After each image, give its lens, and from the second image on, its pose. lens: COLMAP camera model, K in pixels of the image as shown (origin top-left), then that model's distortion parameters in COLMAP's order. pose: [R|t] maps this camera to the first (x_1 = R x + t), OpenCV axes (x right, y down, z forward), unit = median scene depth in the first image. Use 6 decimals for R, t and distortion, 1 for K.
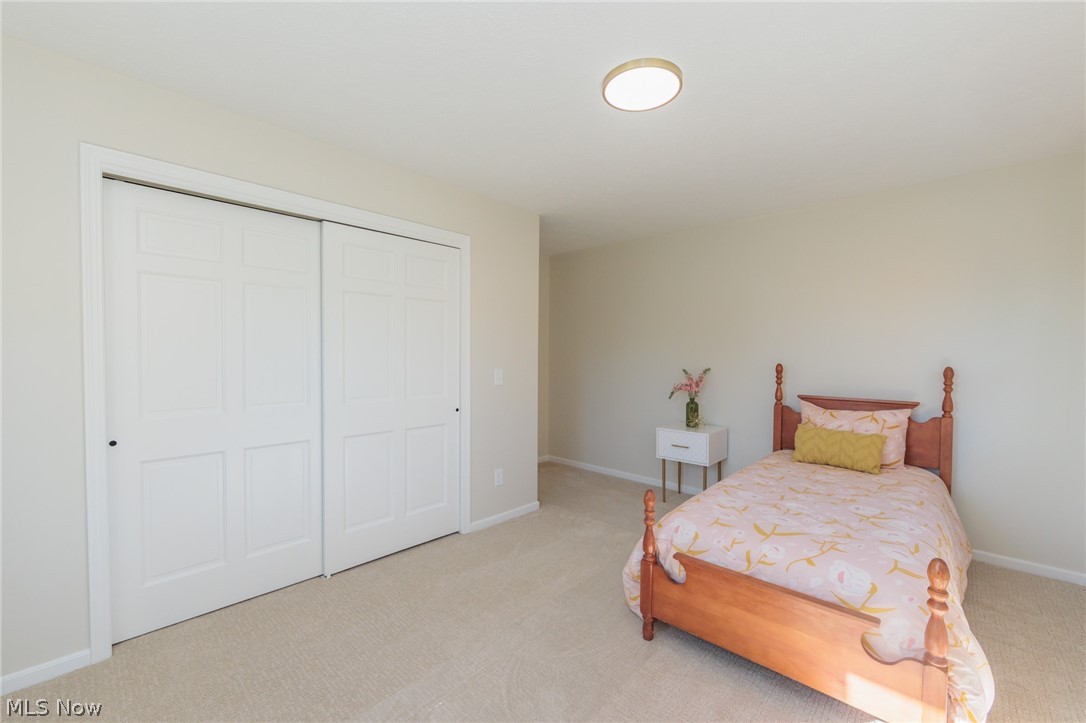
lens RADIAL K [[425.3, 0, 548.6], [0, 425.3, 365.0], [0, 0, 1]] dist [-0.001972, -0.000113]
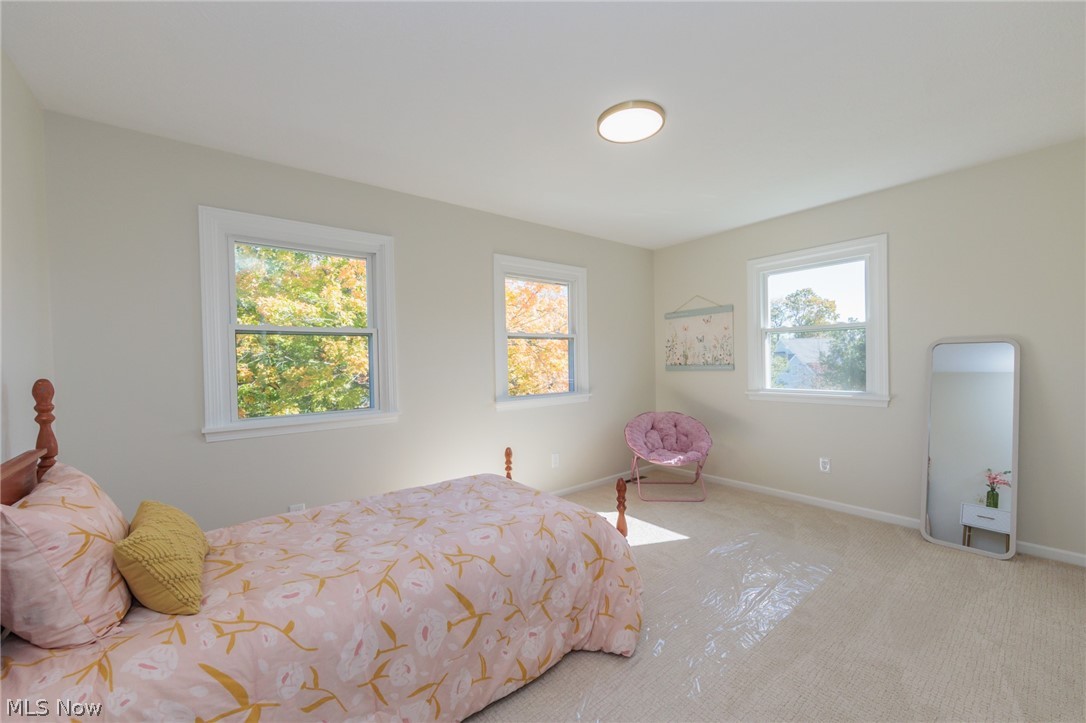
lens RADIAL K [[425.3, 0, 548.6], [0, 425.3, 365.0], [0, 0, 1]] dist [-0.001972, -0.000113]
pose [[-0.992531, 0.020226, 0.120303, 0.246759], [0.023888, 0.999292, 0.029079, -0.016590], [-0.119630, 0.031736, -0.992311, 1.787384]]
